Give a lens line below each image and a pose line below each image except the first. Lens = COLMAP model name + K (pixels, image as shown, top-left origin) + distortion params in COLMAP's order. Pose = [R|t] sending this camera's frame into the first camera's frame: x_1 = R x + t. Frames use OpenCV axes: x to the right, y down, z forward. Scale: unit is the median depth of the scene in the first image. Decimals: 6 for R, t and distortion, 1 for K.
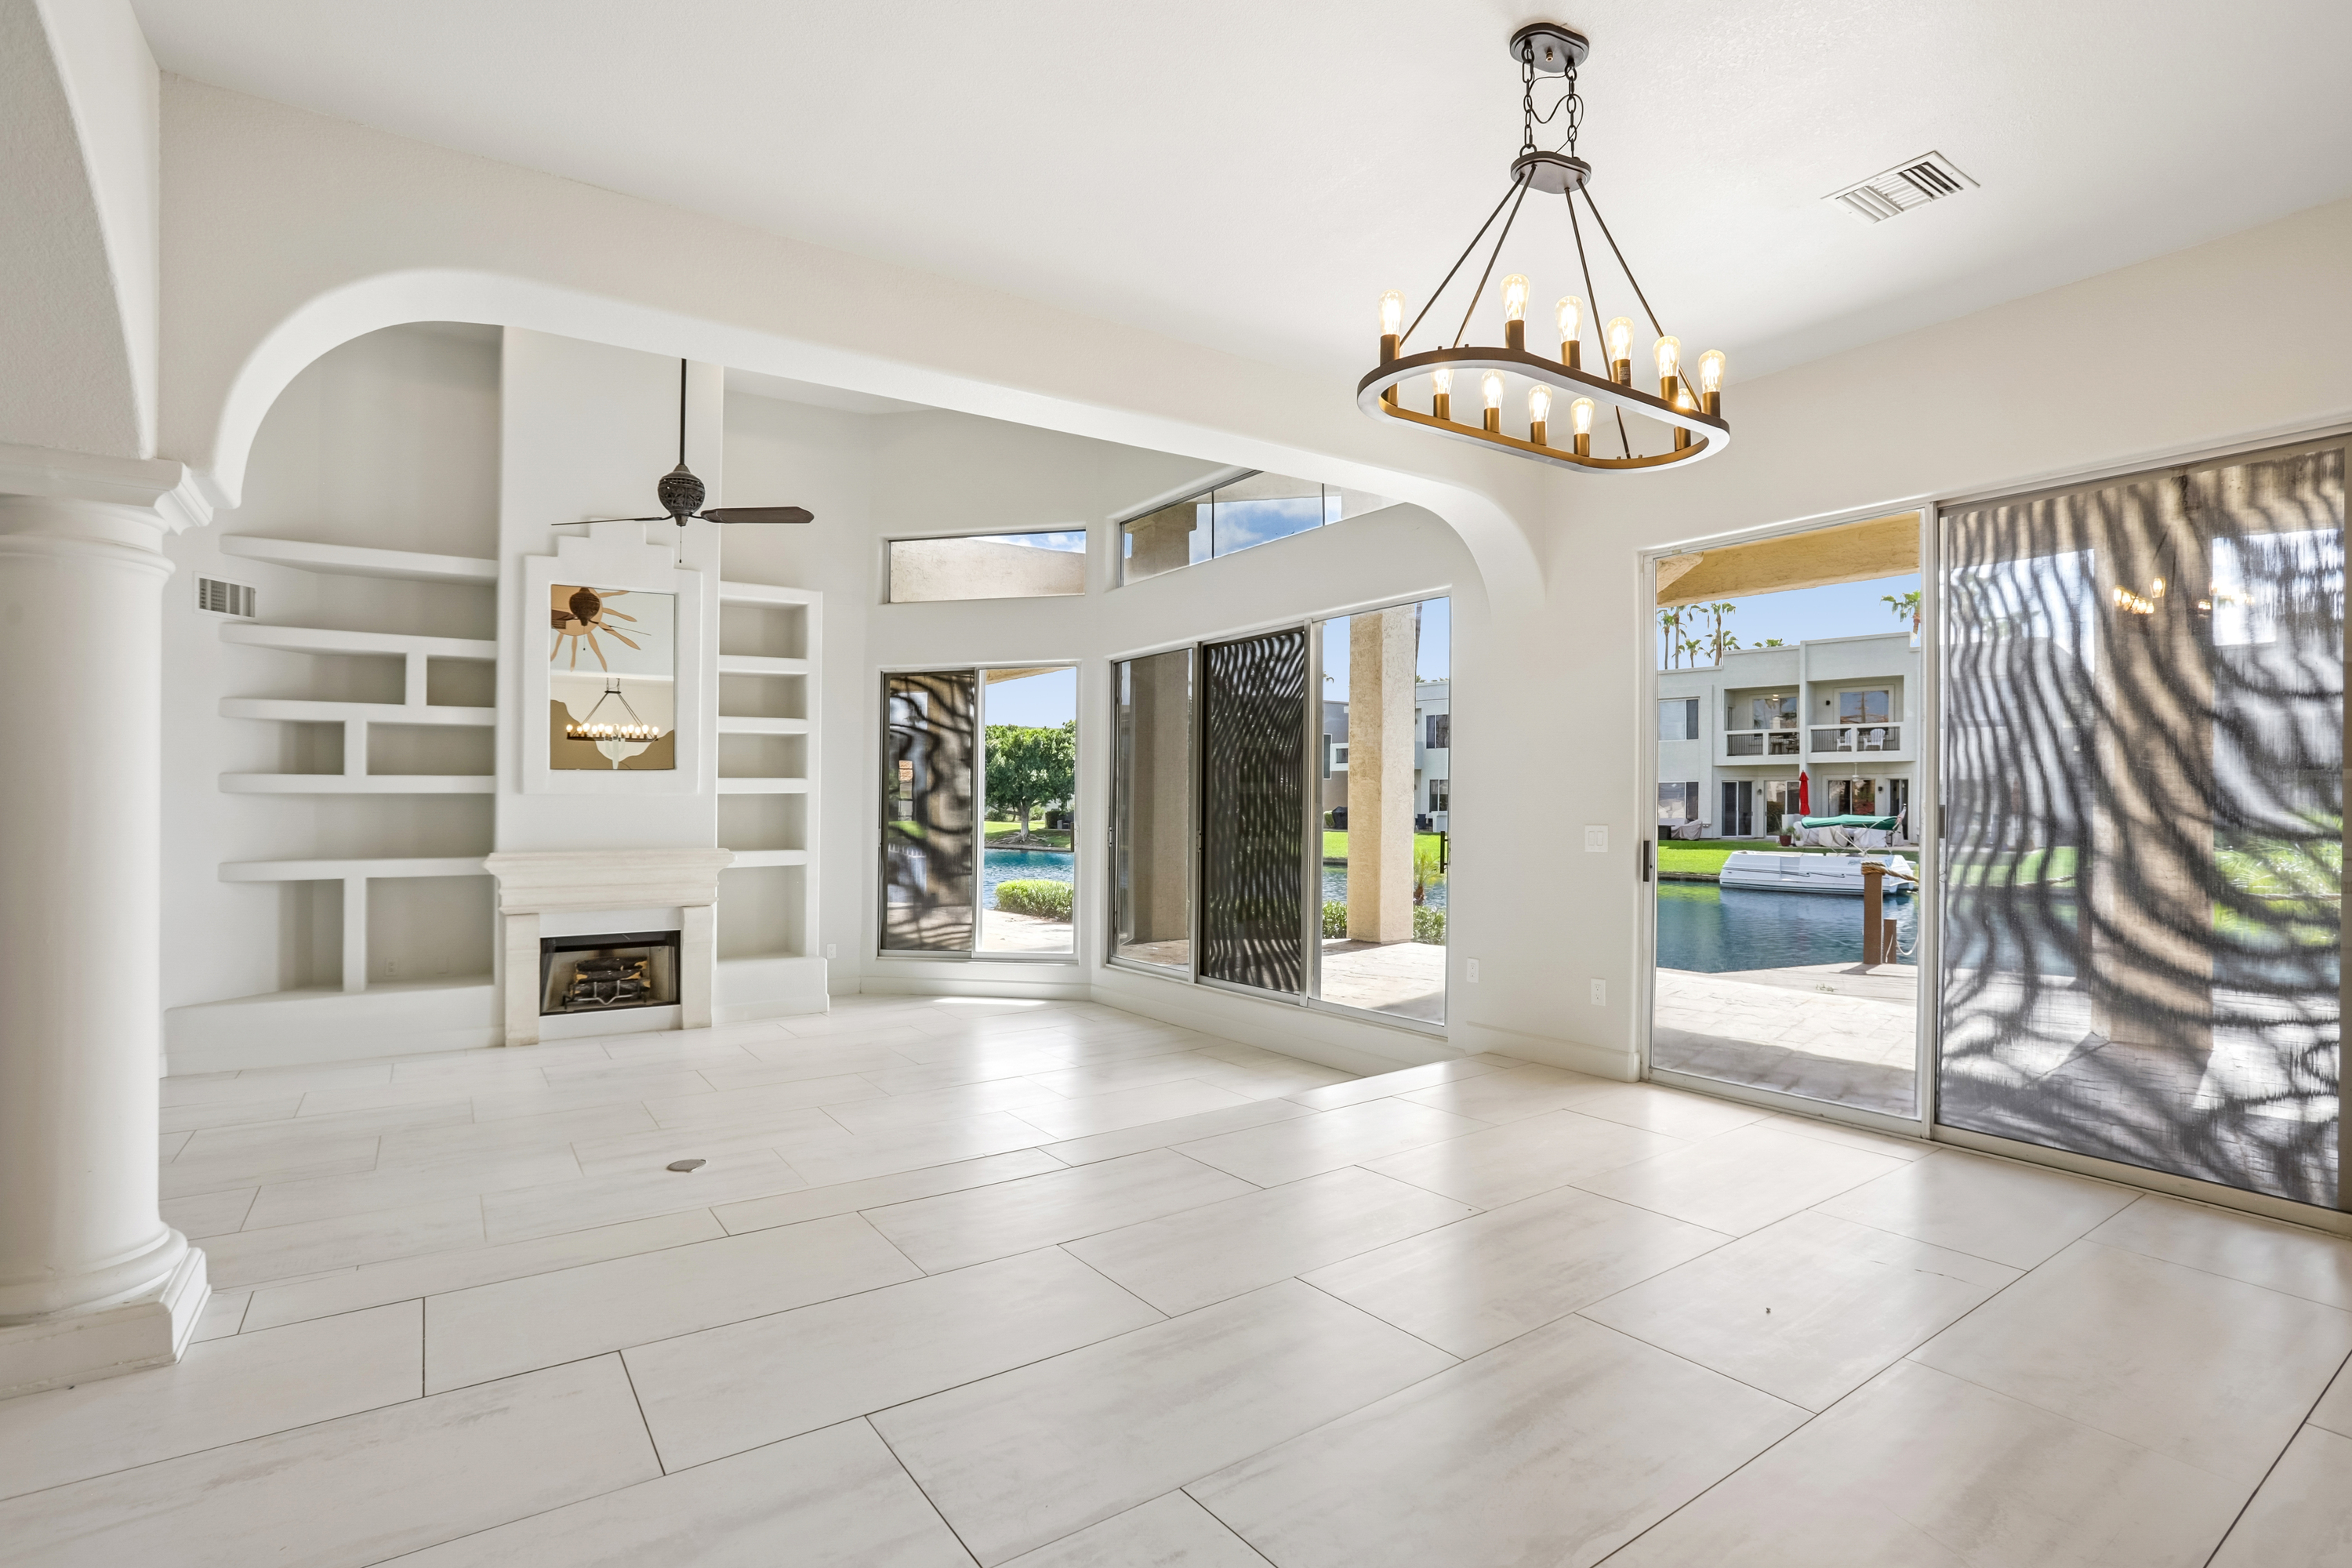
lens RADIAL K [[1097.9, 0, 1142.8], [0, 1097.9, 805.3], [0, 0, 1]] dist [-0.049102, 0.010673]
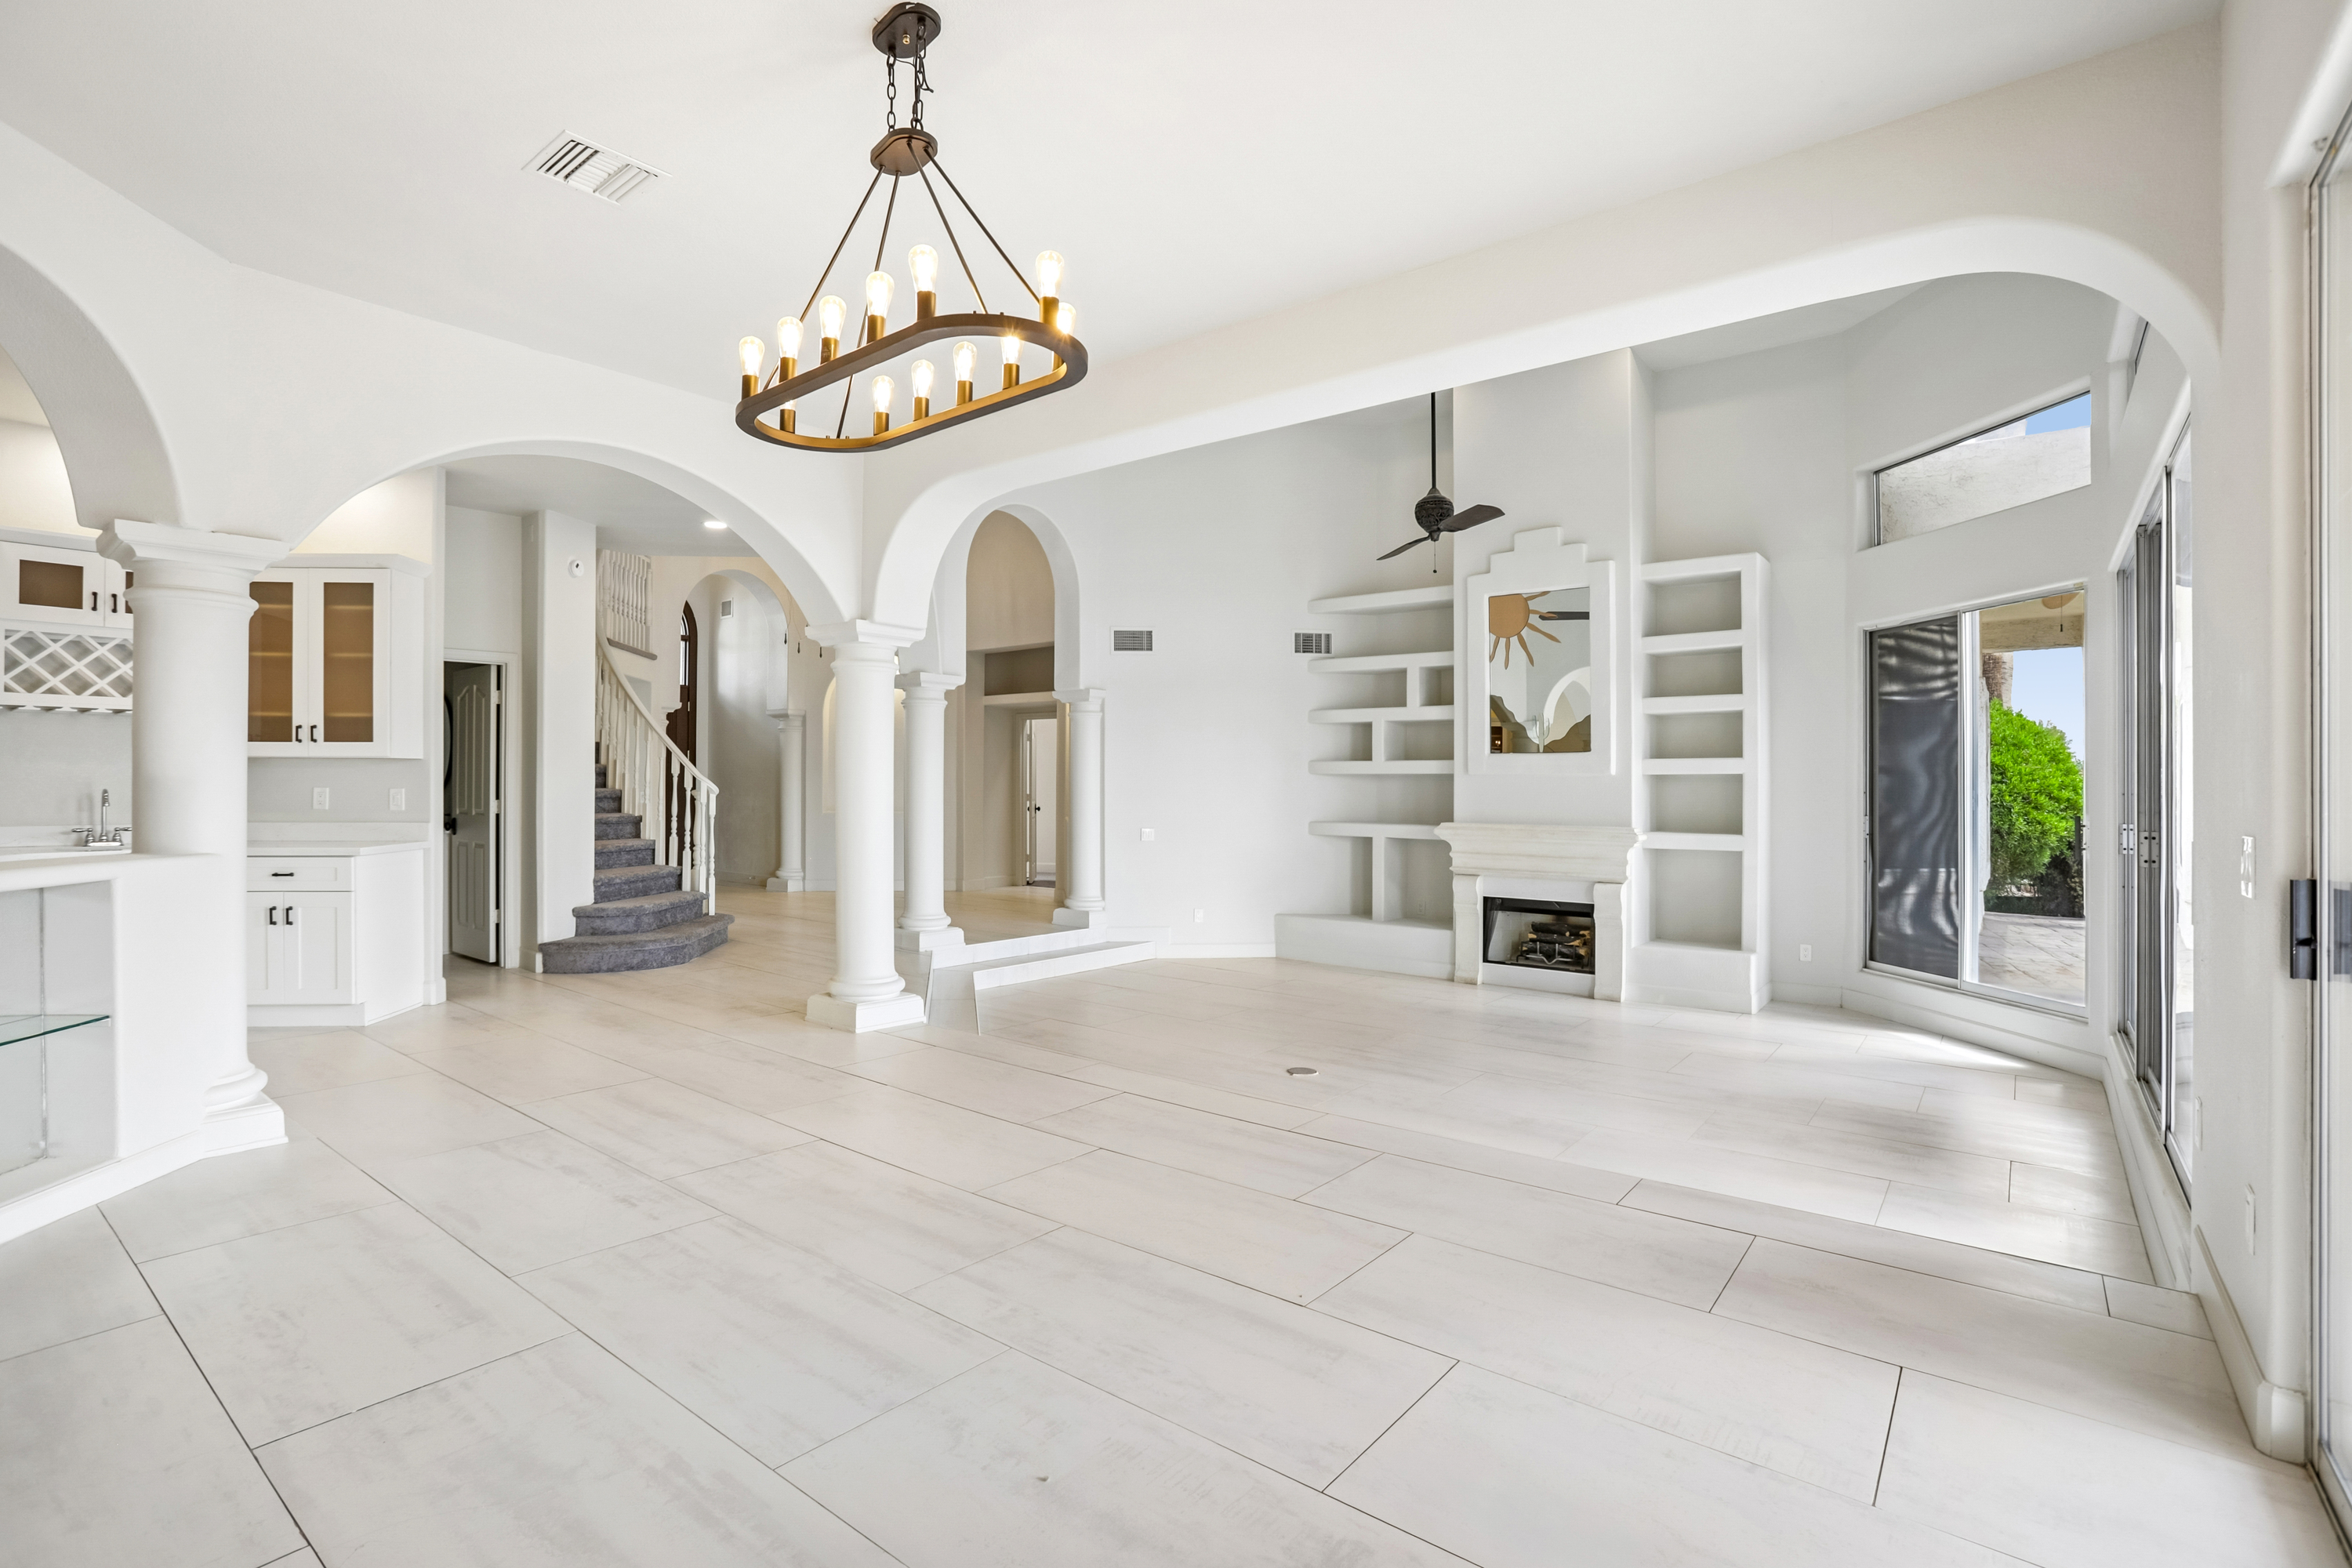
lens RADIAL K [[1097.9, 0, 1200.2], [0, 1097.9, 782.3], [0, 0, 1]] dist [-0.049102, 0.010673]
pose [[0.326107, 0.003251, -0.945327, 0.479483], [-0.011526, 0.999933, -0.000538, 0.001841], [0.945263, 0.011071, 0.326123, 0.315397]]
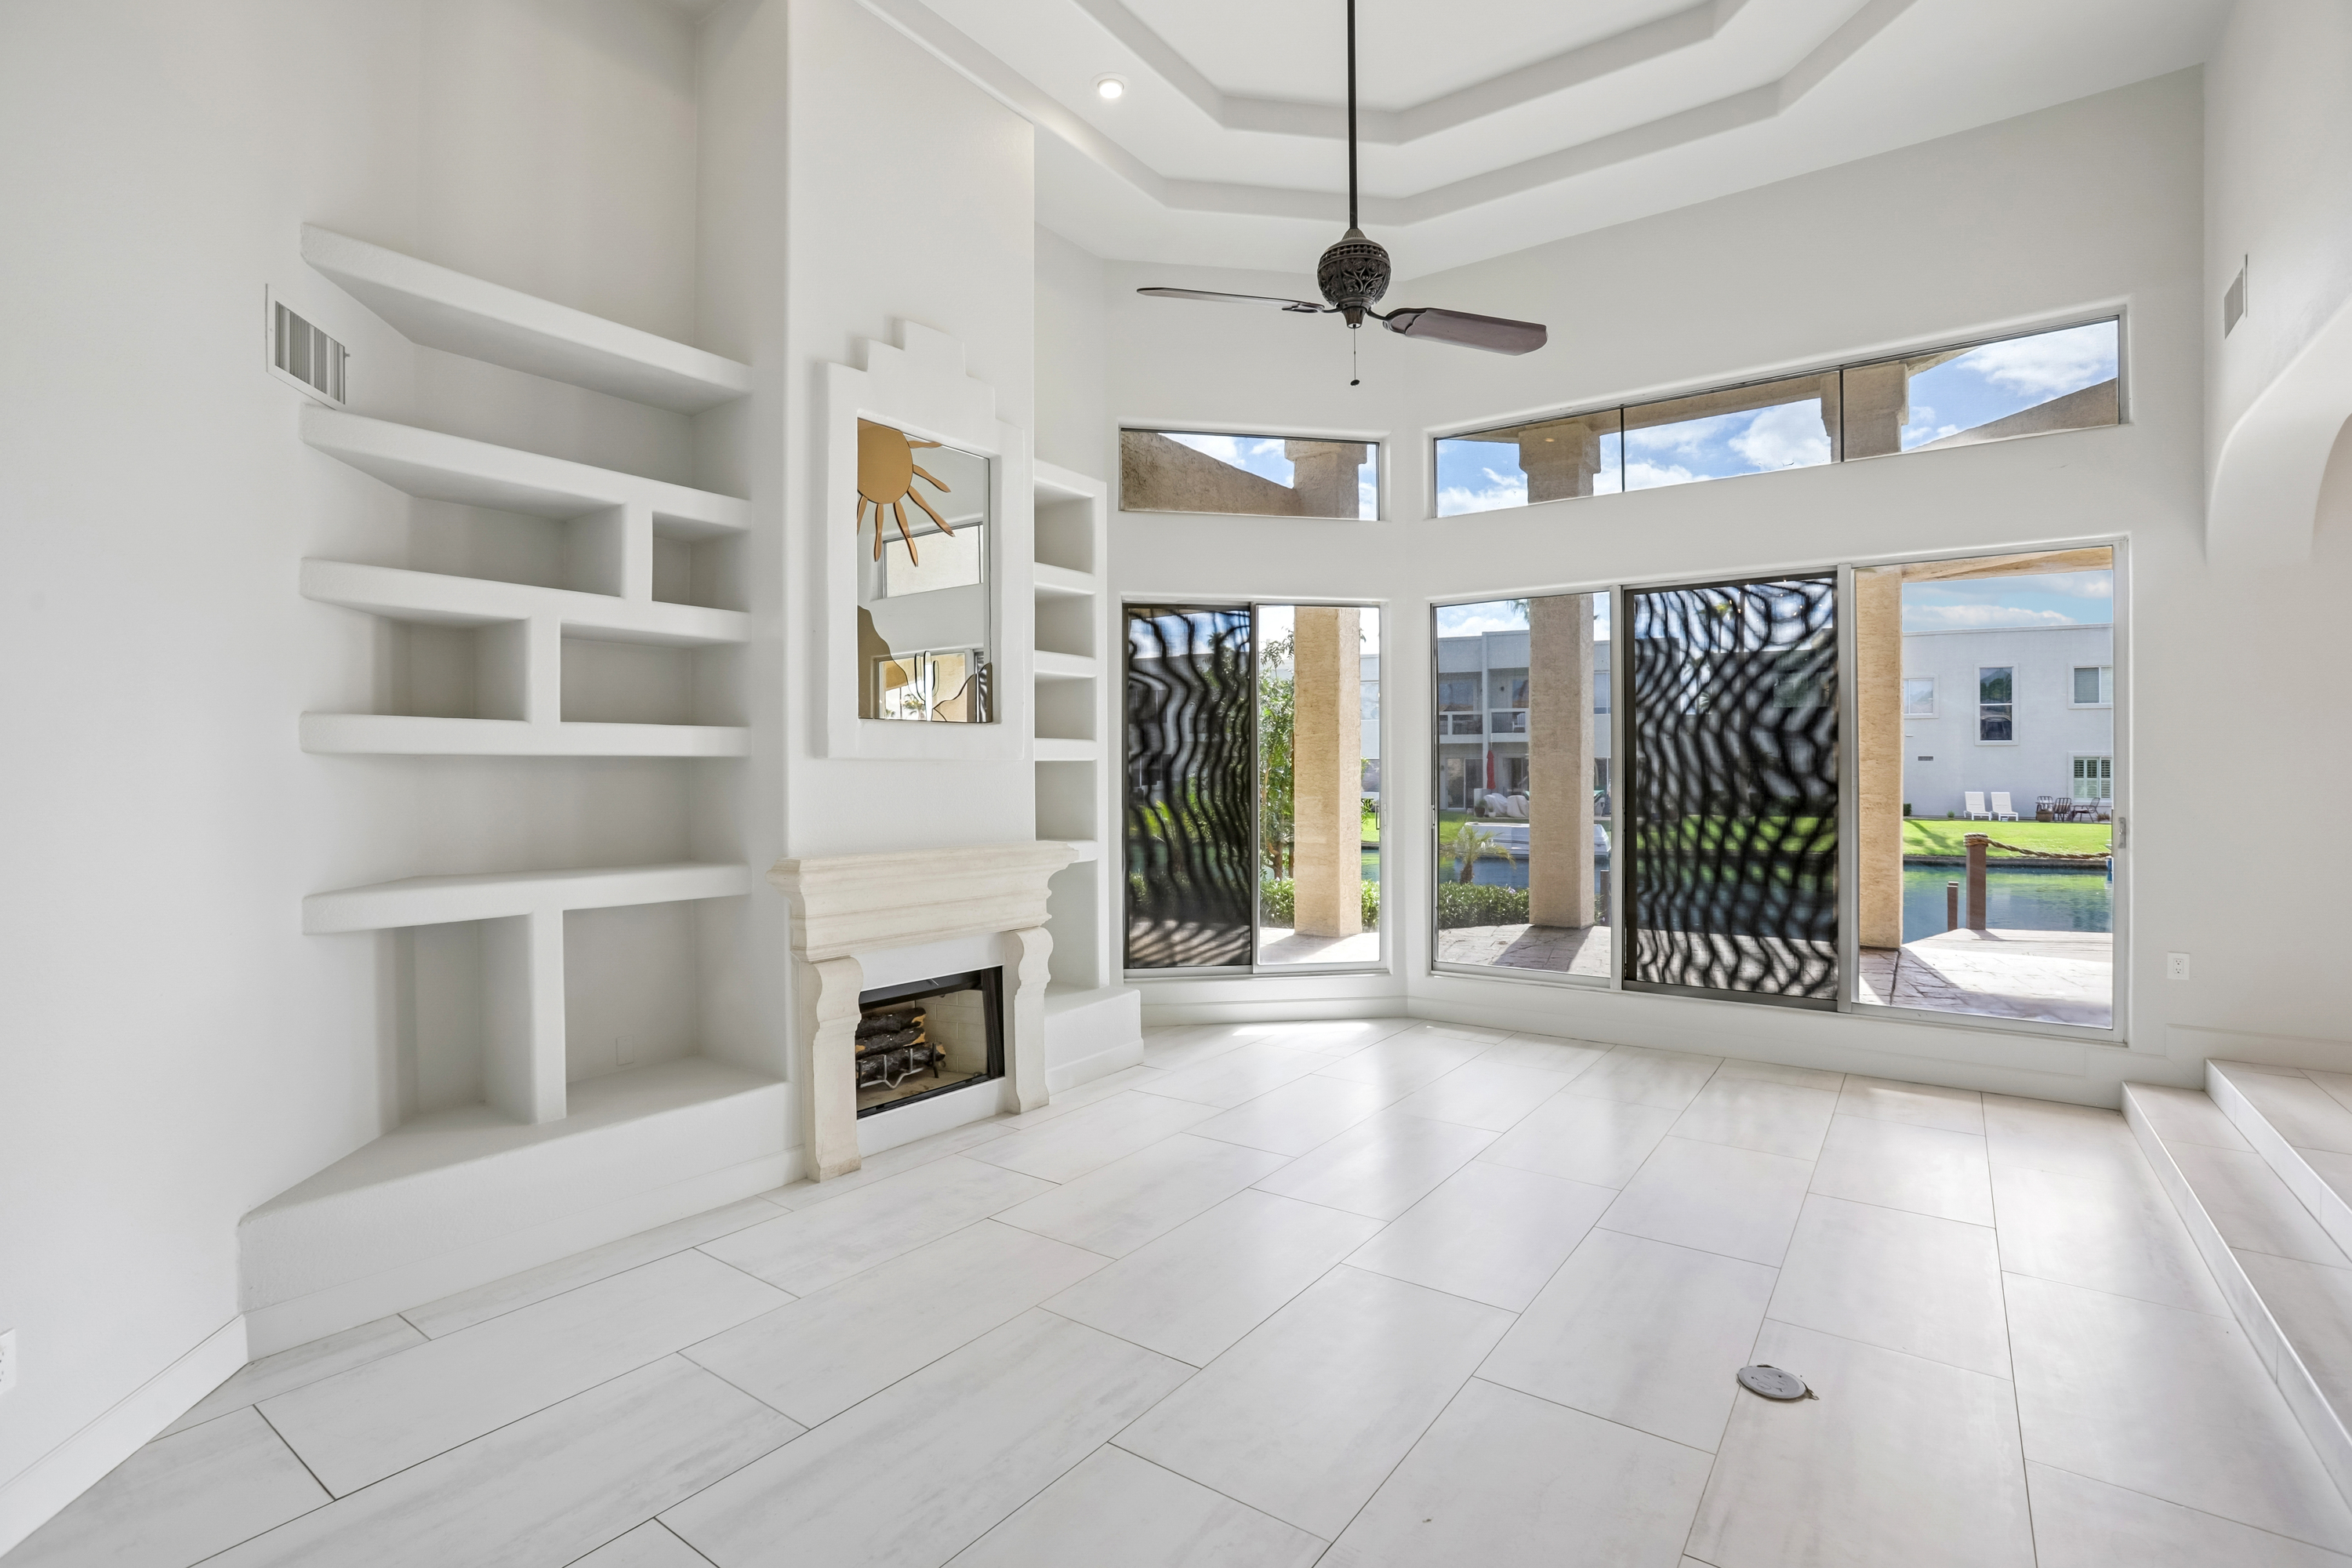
lens RADIAL K [[1097.9, 0, 1184.2], [0, 1097.9, 781.7], [0, 0, 1]] dist [-0.049102, 0.010673]
pose [[0.932246, -0.001743, 0.361820, -0.597030], [0.001586, 0.999998, 0.000730, 0.002152], [-0.361821, -0.000107, 0.932248, 0.359305]]
